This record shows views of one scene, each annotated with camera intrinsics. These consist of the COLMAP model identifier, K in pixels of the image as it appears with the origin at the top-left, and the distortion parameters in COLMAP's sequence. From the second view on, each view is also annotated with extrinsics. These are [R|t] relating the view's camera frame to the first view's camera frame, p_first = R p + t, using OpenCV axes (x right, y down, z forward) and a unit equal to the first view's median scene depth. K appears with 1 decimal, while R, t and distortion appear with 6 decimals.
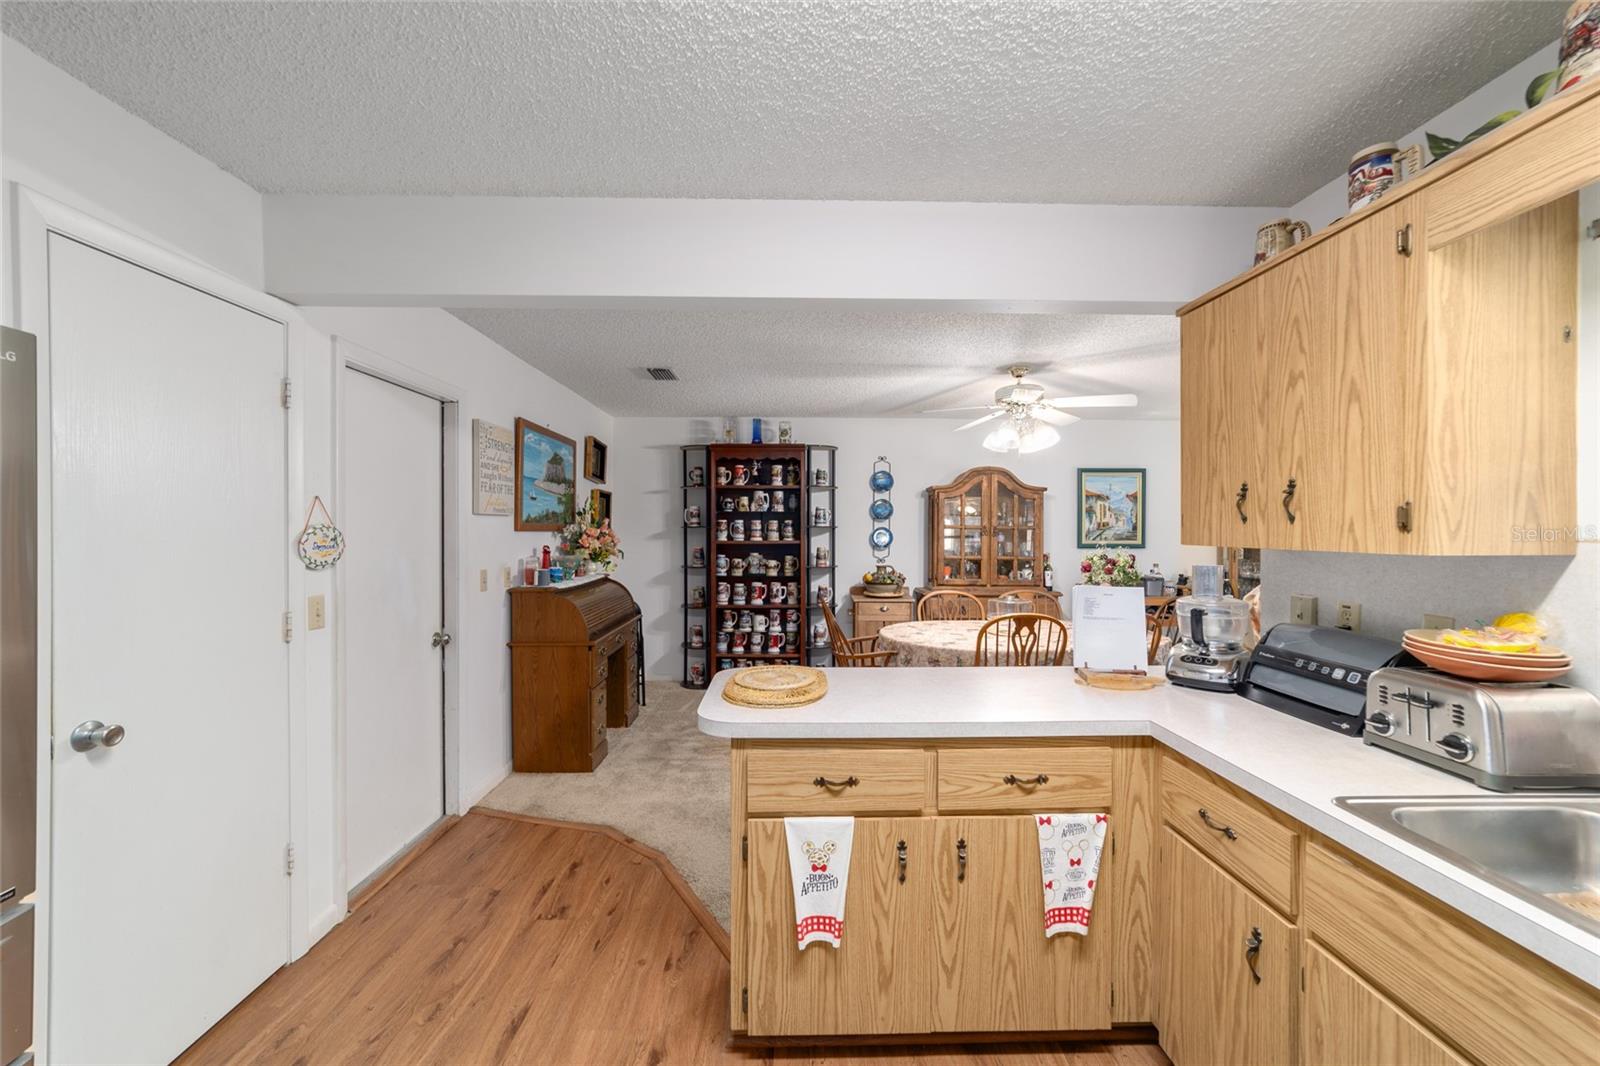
lens RADIAL K [[614.6, 0, 797.2], [0, 614.6, 528.2], [0, 0, 1]] dist [-0.017949, 0.007794]
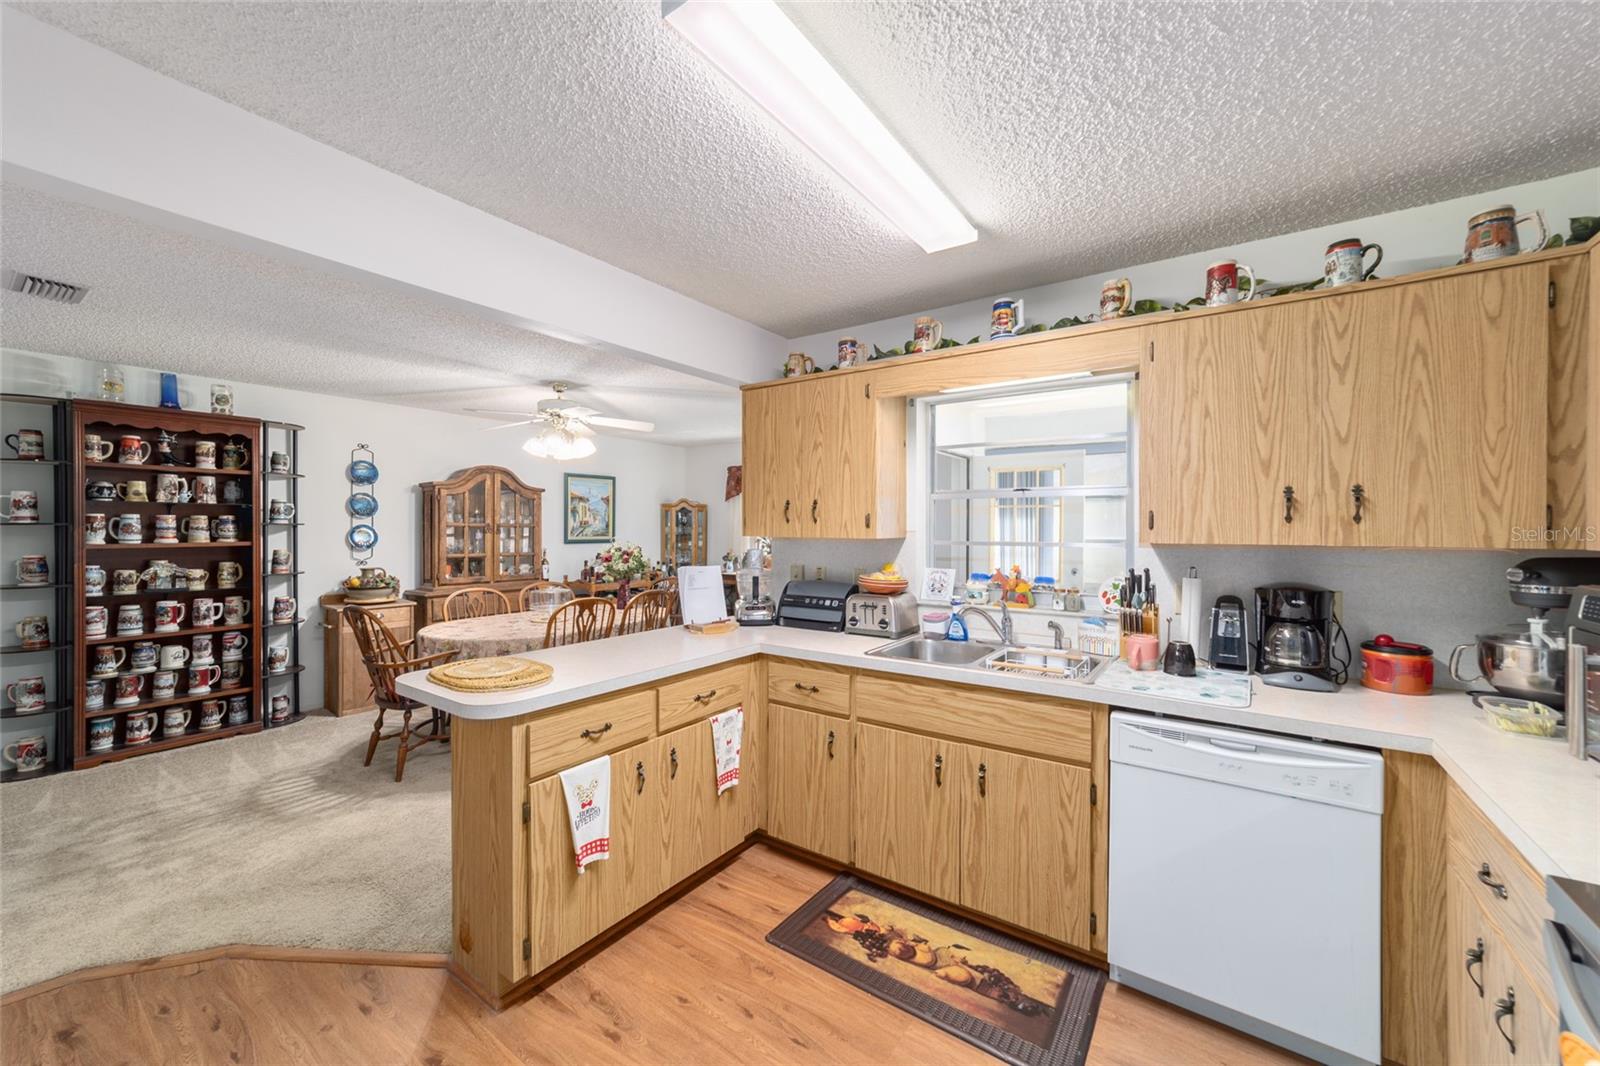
lens RADIAL K [[614.6, 0, 802.2], [0, 614.6, 526.9], [0, 0, 1]] dist [-0.017949, 0.007794]
pose [[0.589781, -0.000956, 0.807563, -0.539303], [-0.000412, 0.999999, 0.001484, 0.000094], [-0.807563, -0.001208, 0.589780, -0.051023]]
